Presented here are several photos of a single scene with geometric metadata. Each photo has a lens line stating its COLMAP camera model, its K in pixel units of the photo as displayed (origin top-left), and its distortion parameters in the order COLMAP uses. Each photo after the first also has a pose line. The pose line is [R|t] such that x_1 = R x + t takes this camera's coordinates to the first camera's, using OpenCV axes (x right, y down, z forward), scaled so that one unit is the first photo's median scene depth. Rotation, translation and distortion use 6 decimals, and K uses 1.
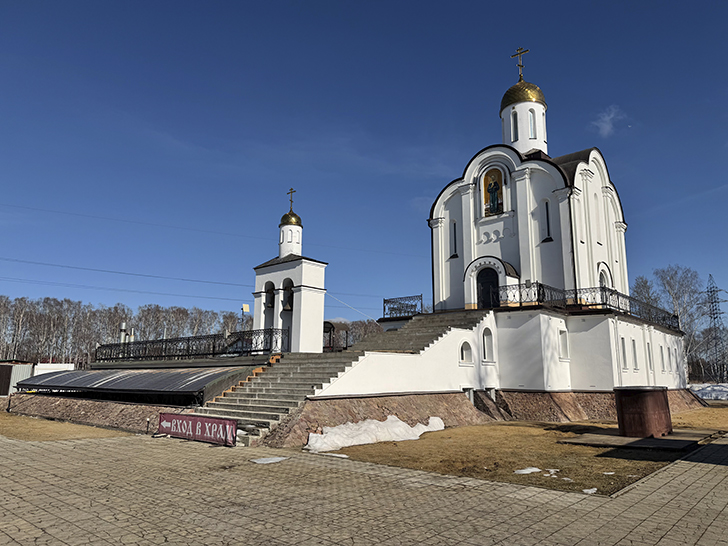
lens RADIAL K [[506.3, 0, 364.0], [0, 506.3, 273.0], [0, 0, 1]] dist [0.060308, 0.000095]
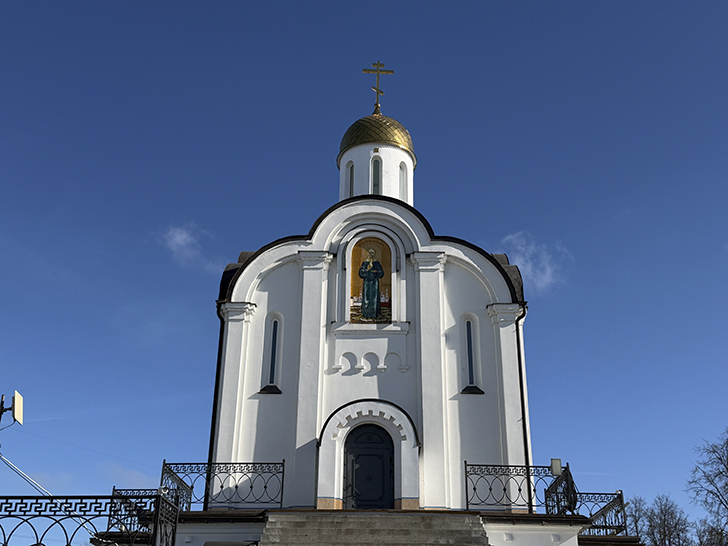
lens RADIAL K [[839.4, 0, 364.0], [0, 839.4, 273.0], [0, 0, 1]] dist [0.125907, -0.000504]
pose [[0.744691, 0.278159, 0.606681, -0.267345], [-0.130924, 0.952233, -0.275884, 0.069902], [-0.654441, 0.126019, 0.745537, 0.371817]]
